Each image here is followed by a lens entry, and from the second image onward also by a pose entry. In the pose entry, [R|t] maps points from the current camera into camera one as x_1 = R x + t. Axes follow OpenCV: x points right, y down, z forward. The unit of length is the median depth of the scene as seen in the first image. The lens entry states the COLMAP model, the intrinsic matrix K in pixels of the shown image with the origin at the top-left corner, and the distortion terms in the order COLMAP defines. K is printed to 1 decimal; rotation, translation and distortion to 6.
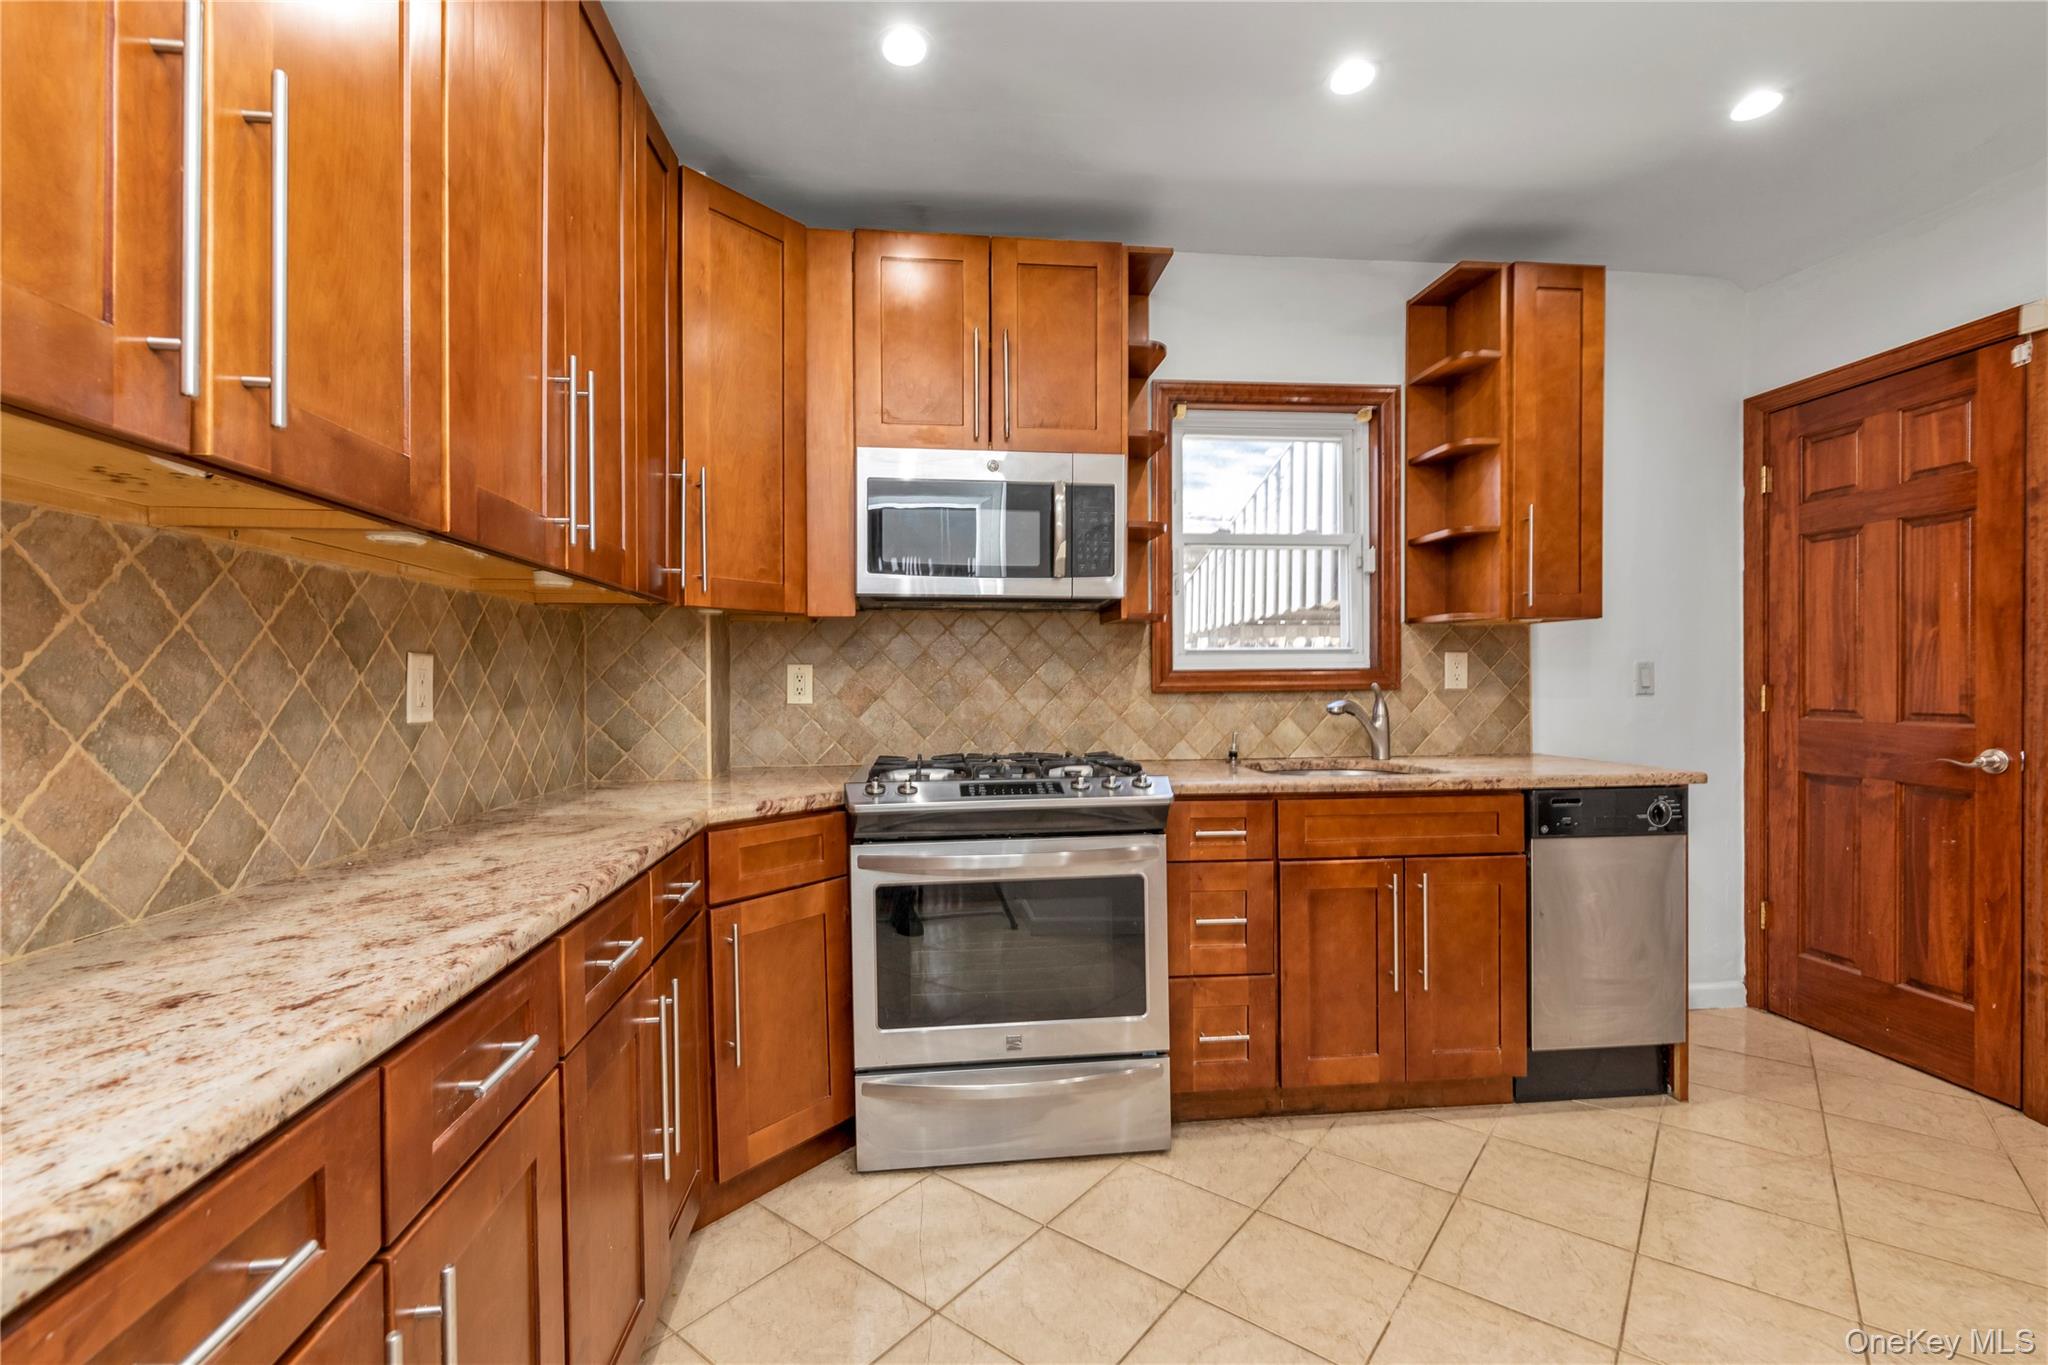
lens RADIAL K [[904.3, 0, 1020.4], [0, 904.3, 689.0], [0, 0, 1]] dist [-0.005301, -0.000407]
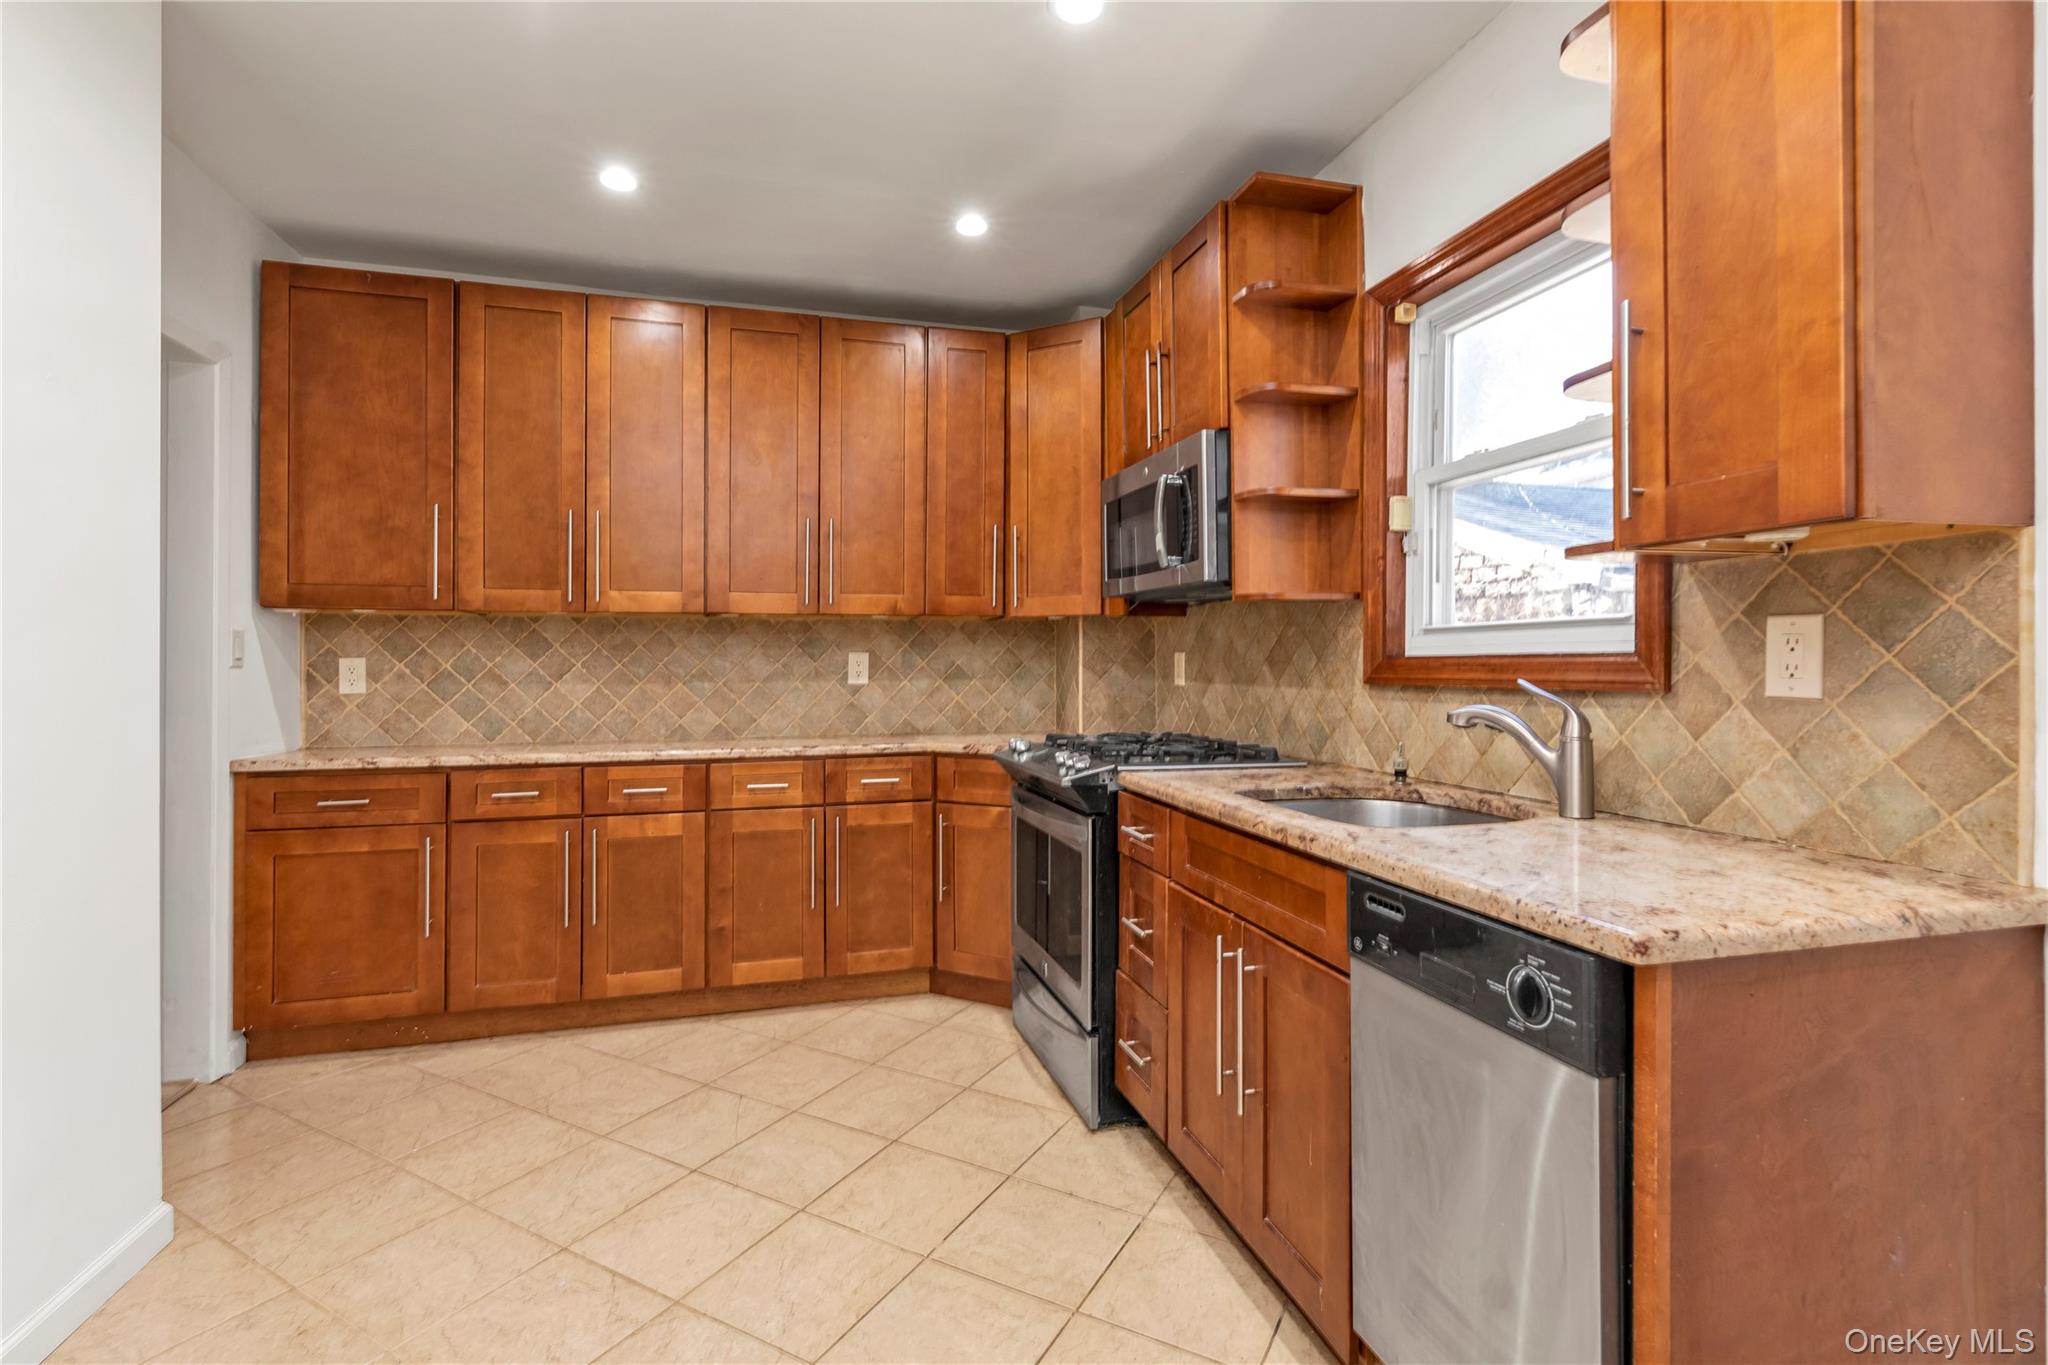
lens RADIAL K [[951.1, 0, 1024.7], [0, 951.1, 660.8], [0, 0, 1]] dist [-0.004772, -0.000157]
pose [[0.156333, 0.004096, -0.987696, 0.912264], [-0.009992, 0.999947, 0.002565, -0.015842], [0.987654, 0.009468, 0.156366, 0.566705]]
